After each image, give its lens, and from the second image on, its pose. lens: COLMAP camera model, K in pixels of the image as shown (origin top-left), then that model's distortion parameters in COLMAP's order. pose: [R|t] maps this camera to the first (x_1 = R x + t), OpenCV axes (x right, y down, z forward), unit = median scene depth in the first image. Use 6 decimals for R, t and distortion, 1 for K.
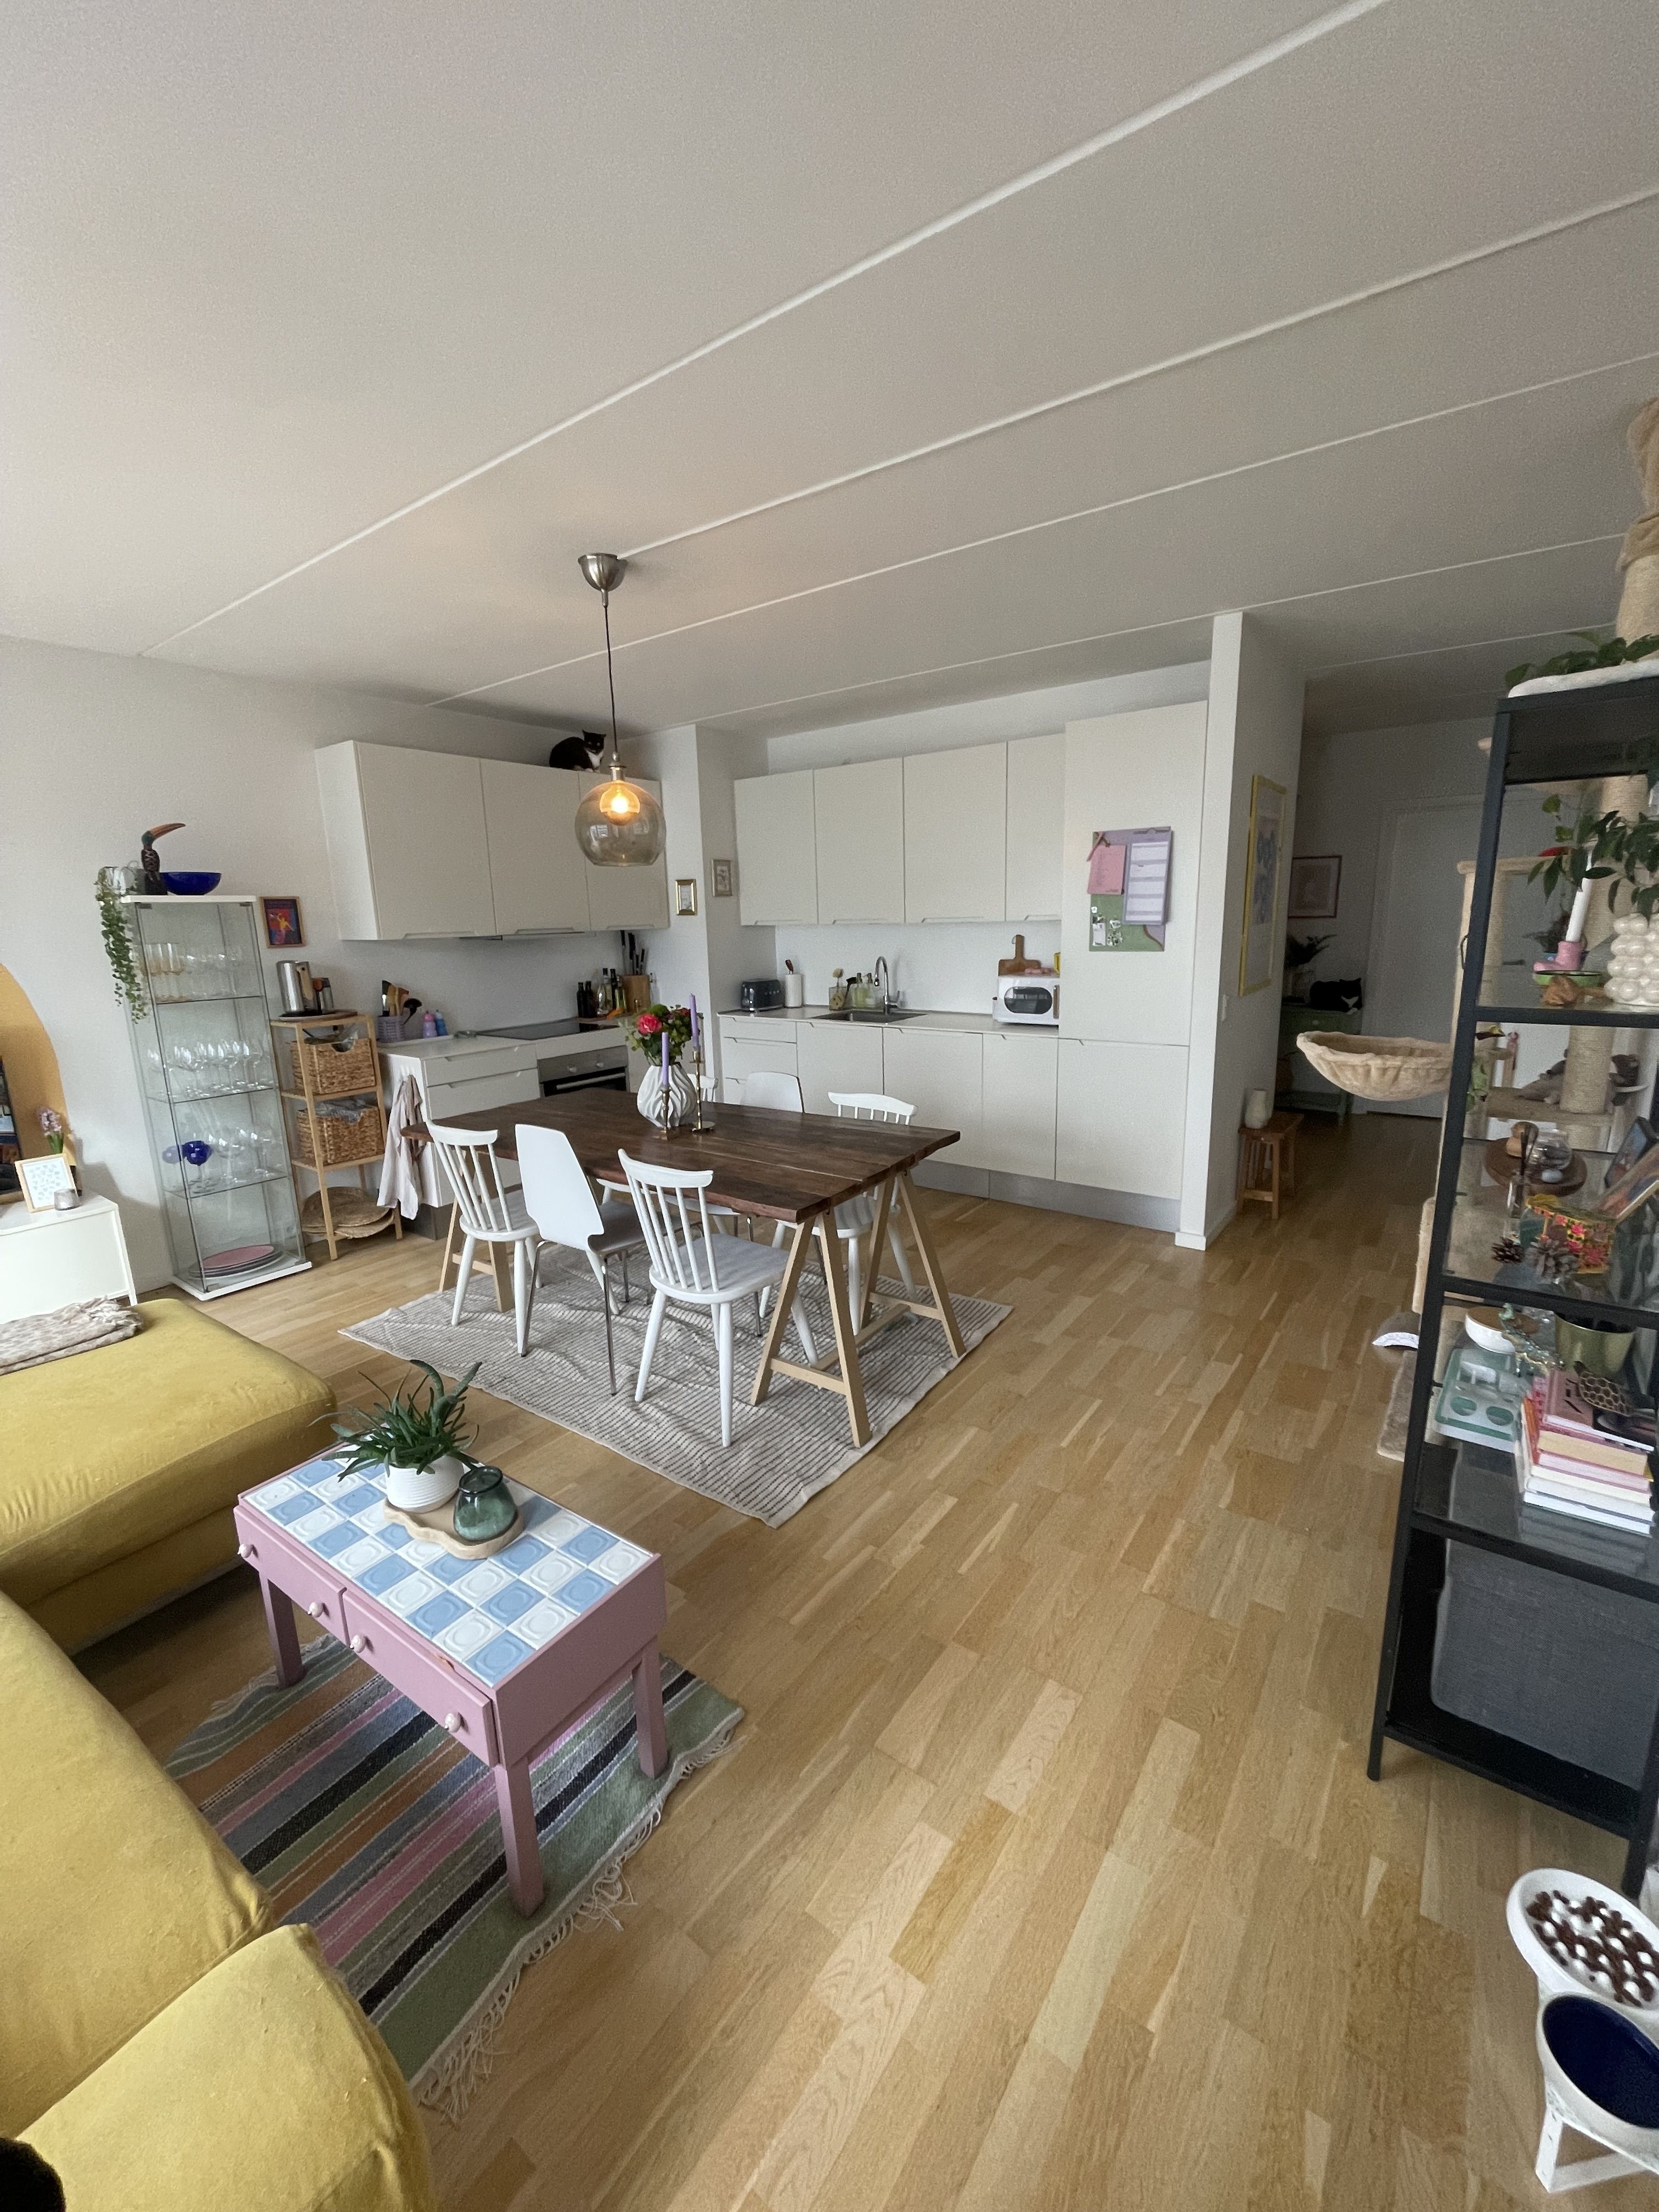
lens RADIAL K [[900.1, 0, 832.4], [0, 900.1, 1107.9], [0, 0, 1]] dist [-0.000714, -0.000048]
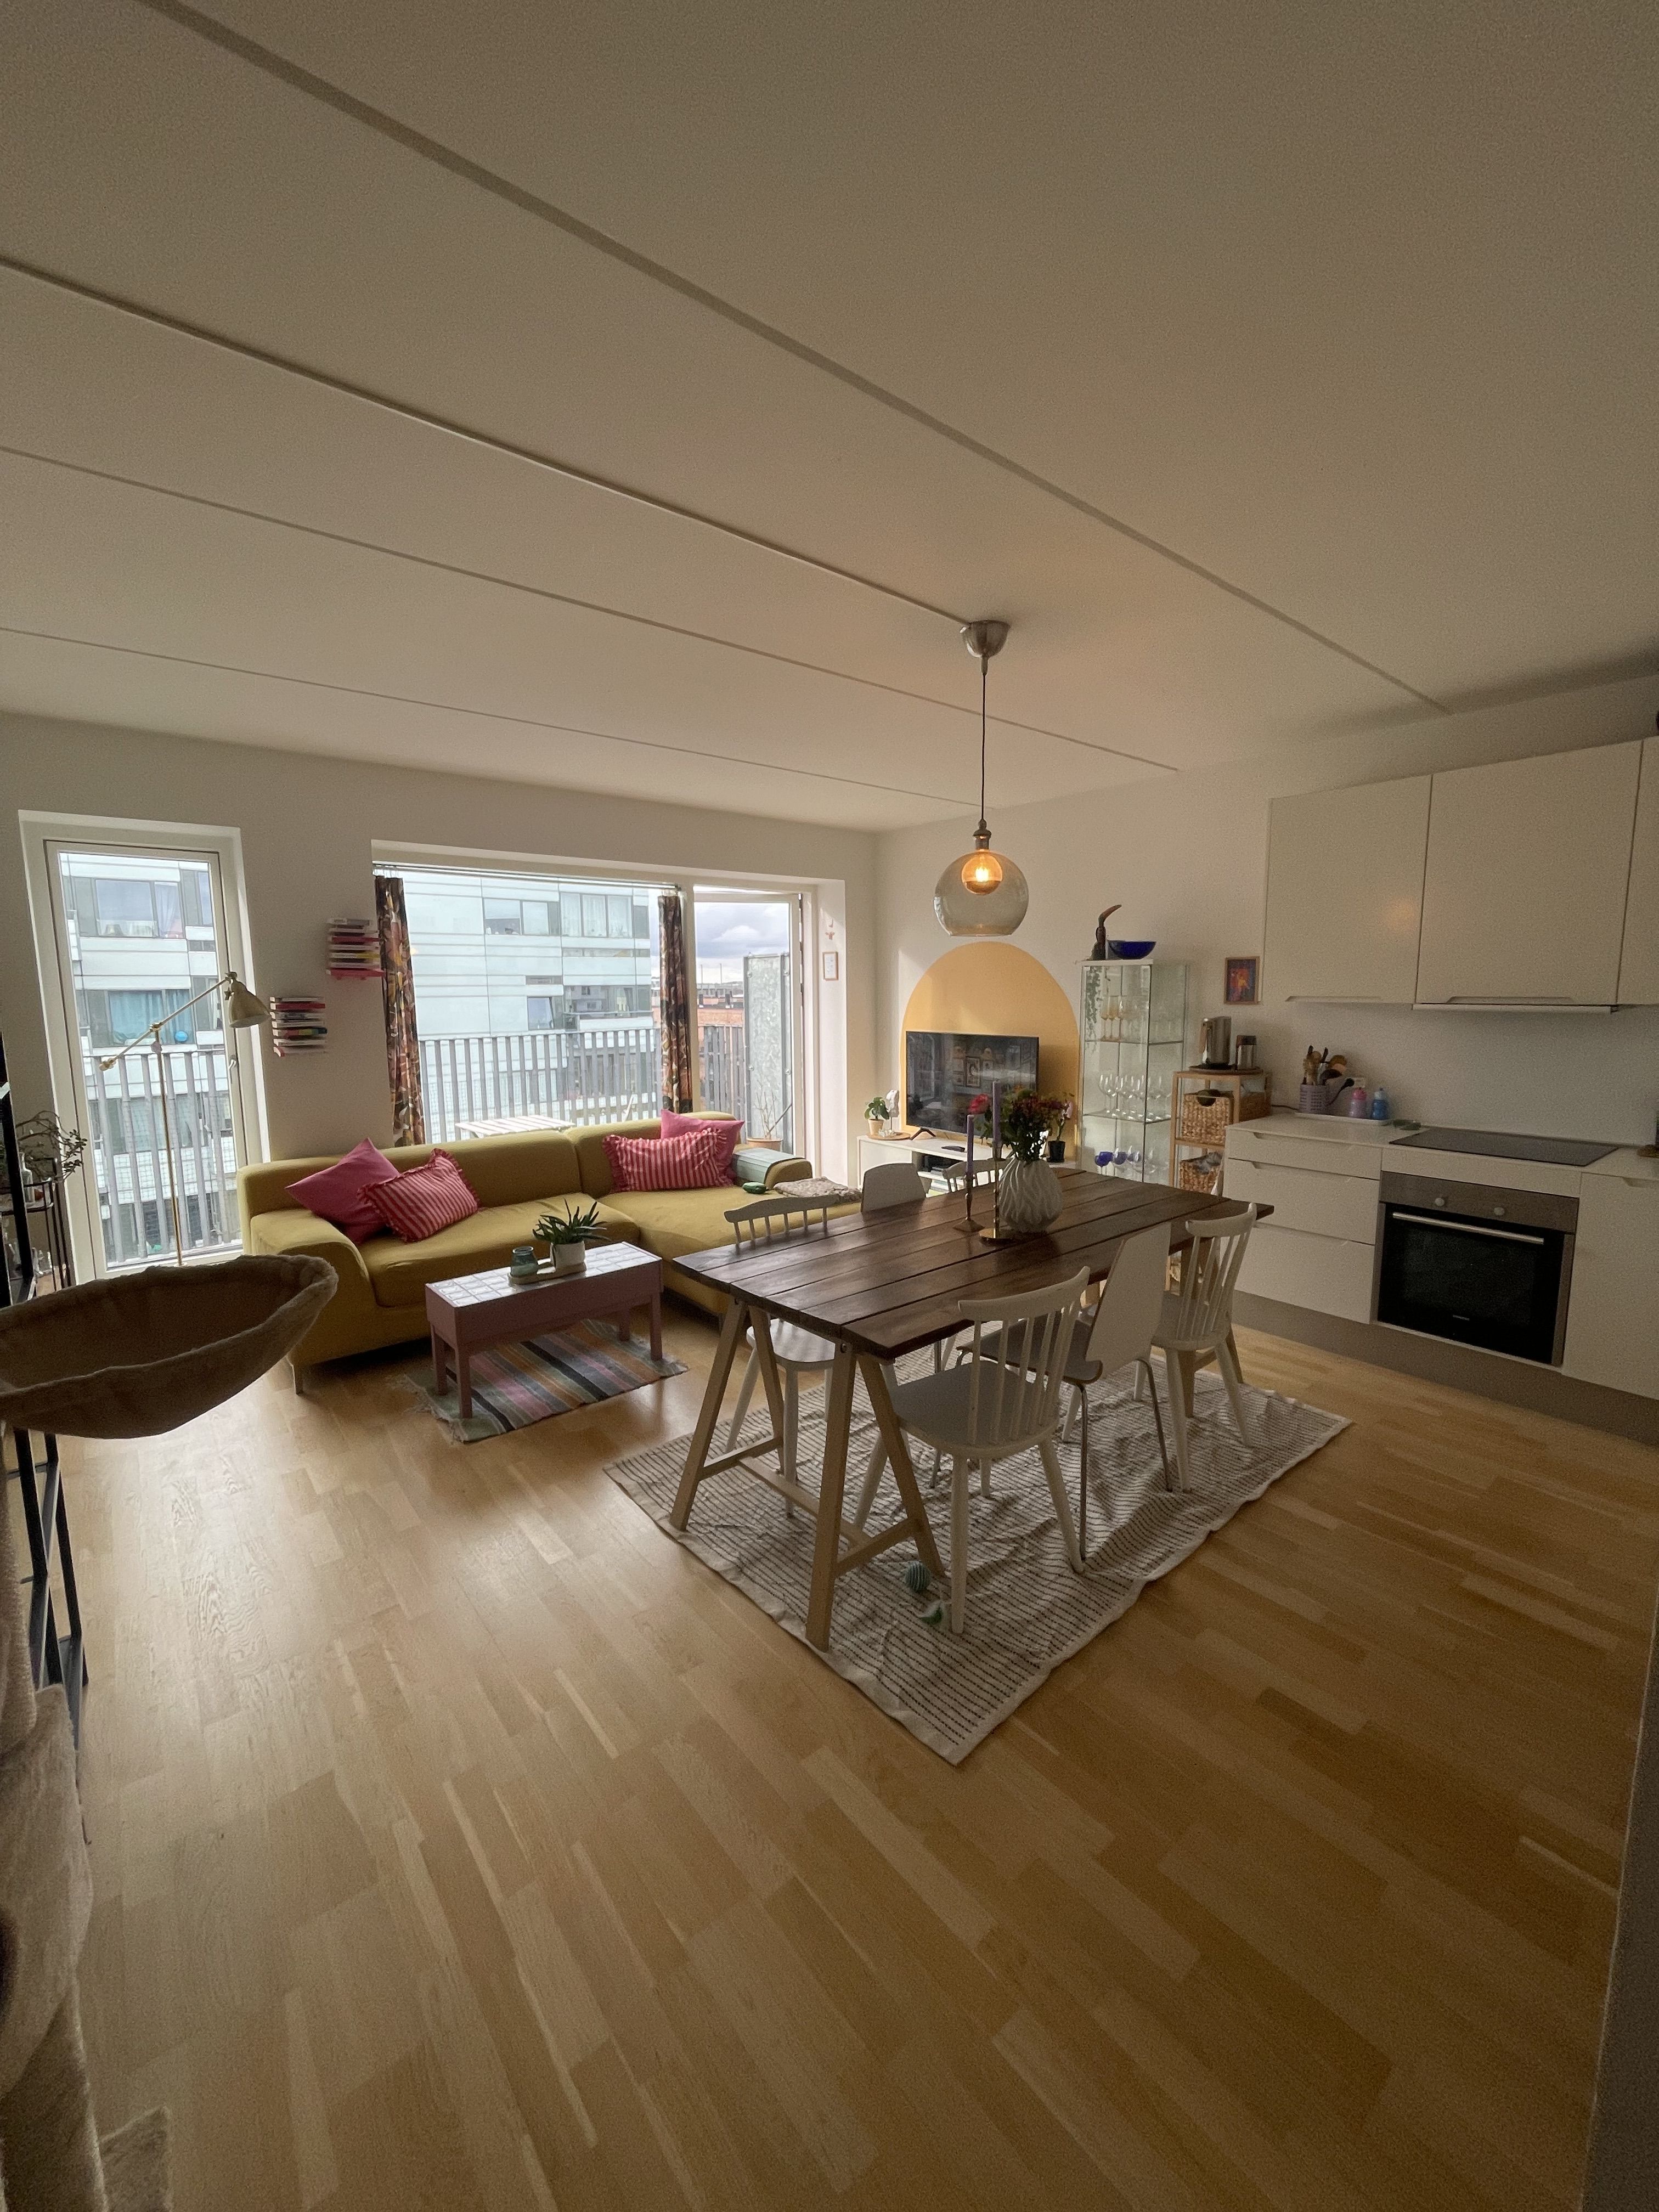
lens RADIAL K [[900.1, 0, 829.1], [0, 900.1, 1106.8], [0, 0, 1]] dist [-0.000714, -0.000048]
pose [[-0.258581, 0.155727, -0.953354, 0.553506], [-0.188596, 0.959790, 0.207932, -0.195239], [0.947400, 0.233566, -0.218814, 0.817419]]
